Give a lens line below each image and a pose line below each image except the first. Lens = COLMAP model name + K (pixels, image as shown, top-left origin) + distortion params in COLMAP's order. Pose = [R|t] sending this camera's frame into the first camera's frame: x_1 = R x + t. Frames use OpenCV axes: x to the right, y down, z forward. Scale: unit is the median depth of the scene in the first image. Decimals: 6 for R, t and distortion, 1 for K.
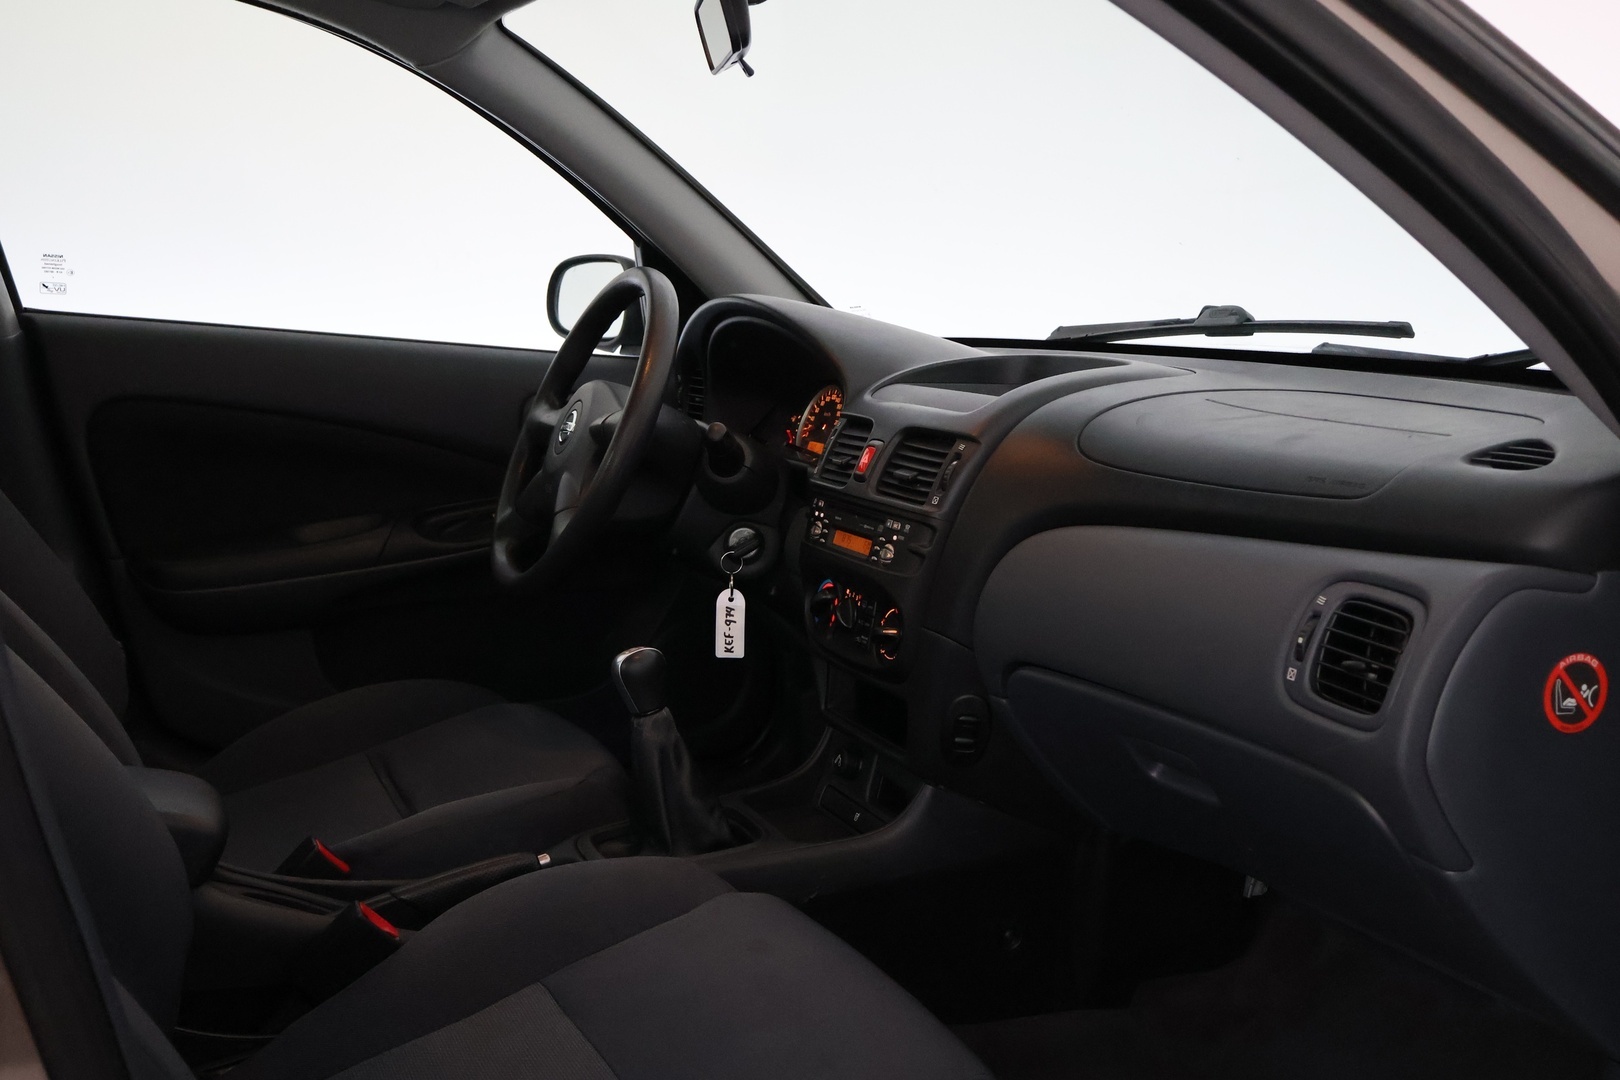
lens RADIAL K [[1670.1, 0, 817.4], [0, 1670.1, 545.7], [0, 0, 1]] dist [0.004976, 0.000000]
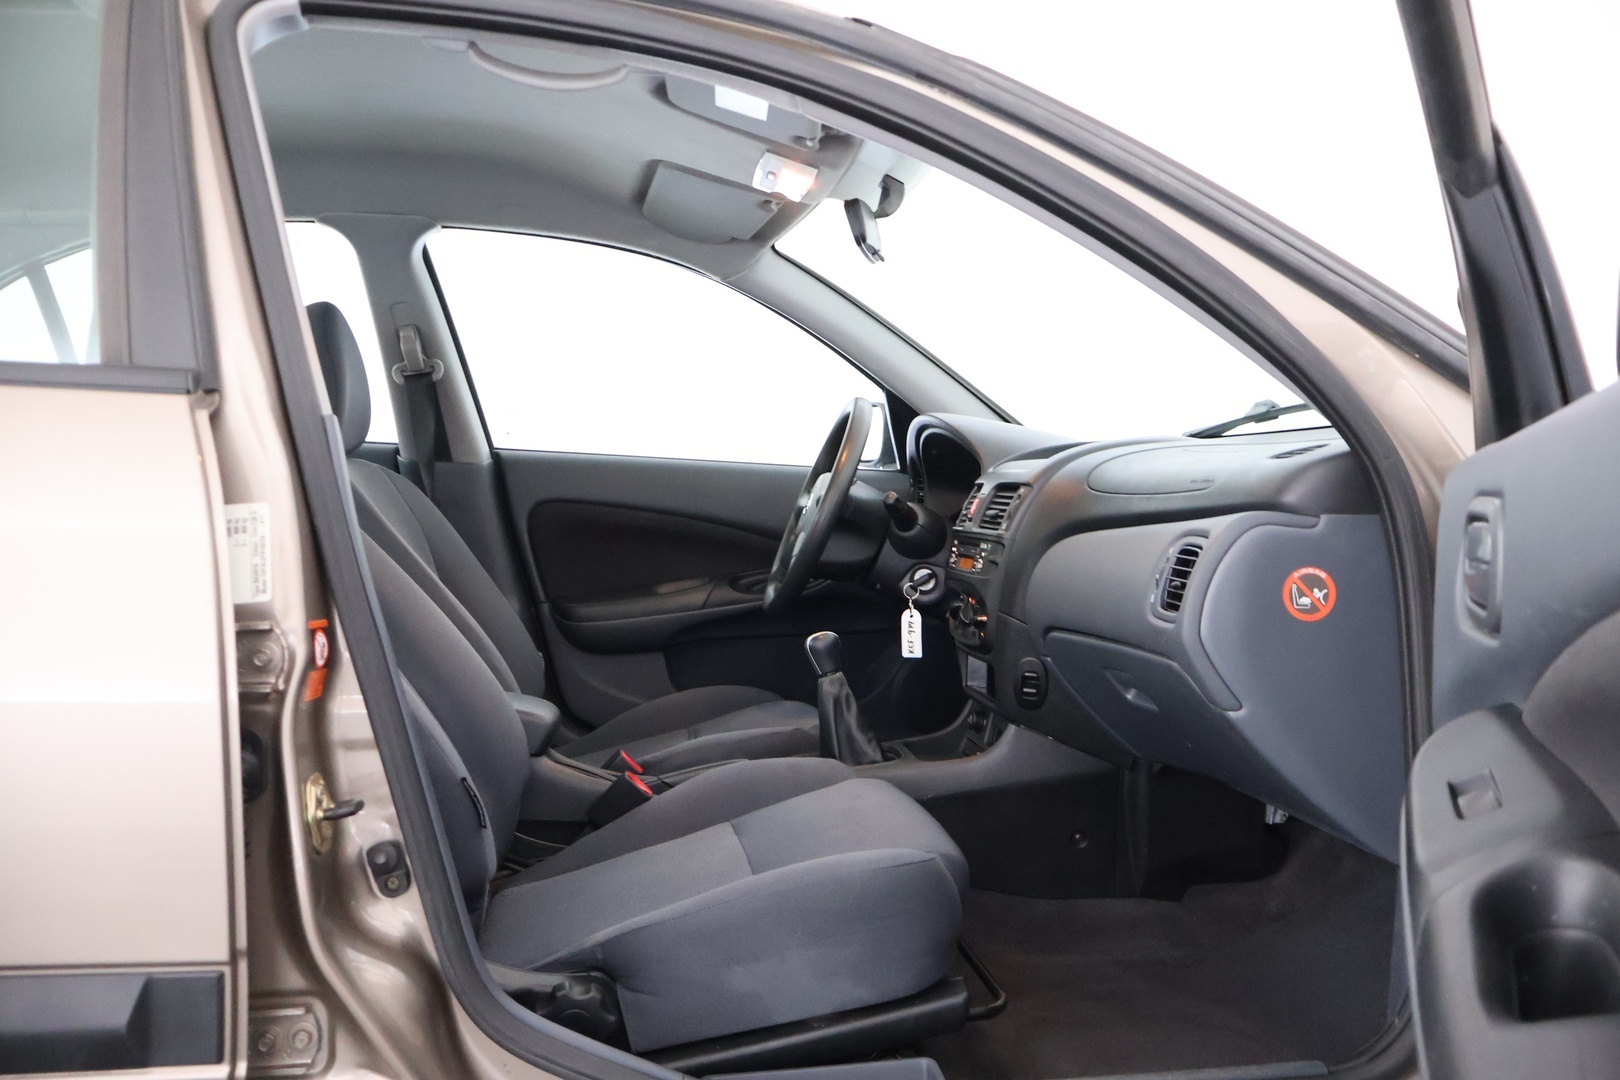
lens RADIAL K [[1452.4, 0, 806.4], [0, 1452.4, 533.7], [0, 0, 1]] dist [-0.002285, -0.002263]
pose [[0.953536, -0.029501, -0.299833, 0.281624], [-0.007923, 0.992395, -0.122839, 0.135989], [0.301176, 0.119507, 0.946050, -0.274119]]
